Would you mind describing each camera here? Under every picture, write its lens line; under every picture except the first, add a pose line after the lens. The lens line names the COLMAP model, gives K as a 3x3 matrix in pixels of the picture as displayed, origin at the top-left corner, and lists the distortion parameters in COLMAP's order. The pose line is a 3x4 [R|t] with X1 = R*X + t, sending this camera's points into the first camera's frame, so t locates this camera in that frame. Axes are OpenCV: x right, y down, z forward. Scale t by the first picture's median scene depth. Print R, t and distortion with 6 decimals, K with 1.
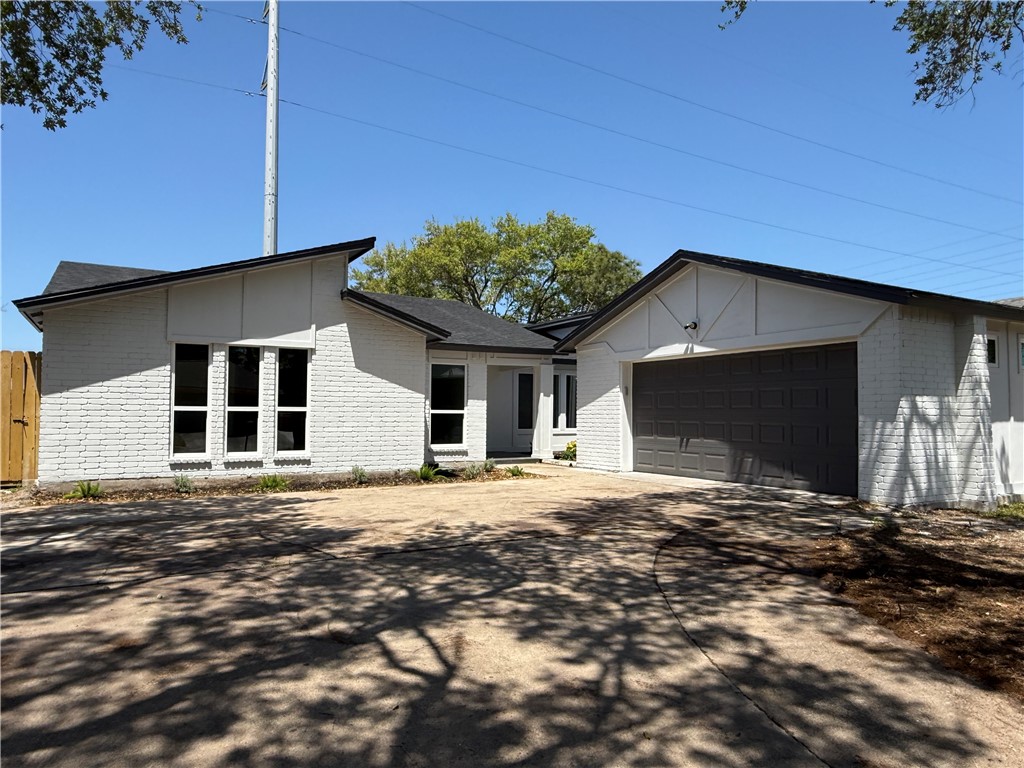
lens RADIAL K [[682.5, 0, 515.0], [0, 682.5, 386.5], [0, 0, 1]] dist [-0.001292, 0.000319]
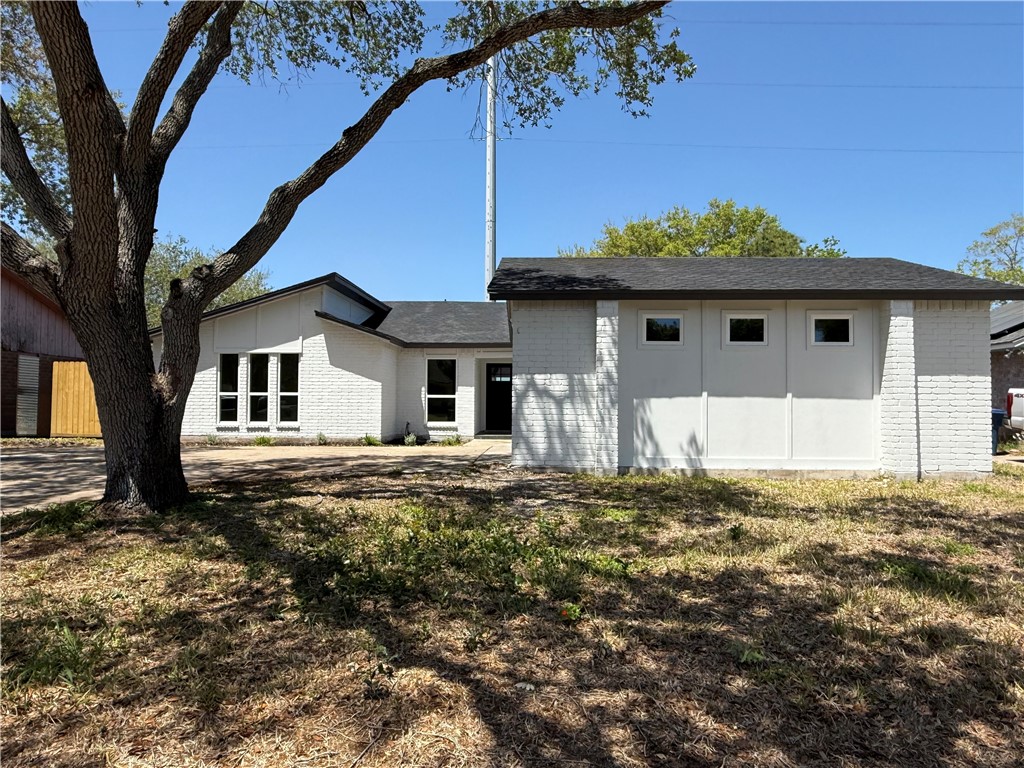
lens RADIAL K [[682.5, 0, 515.0], [0, 682.5, 386.5], [0, 0, 1]] dist [-0.001292, 0.000319]
pose [[0.849520, -0.016575, -0.527296, 0.874847], [0.021371, 0.999767, 0.003004, 0.022678], [0.527124, -0.013820, 0.849676, -0.011274]]
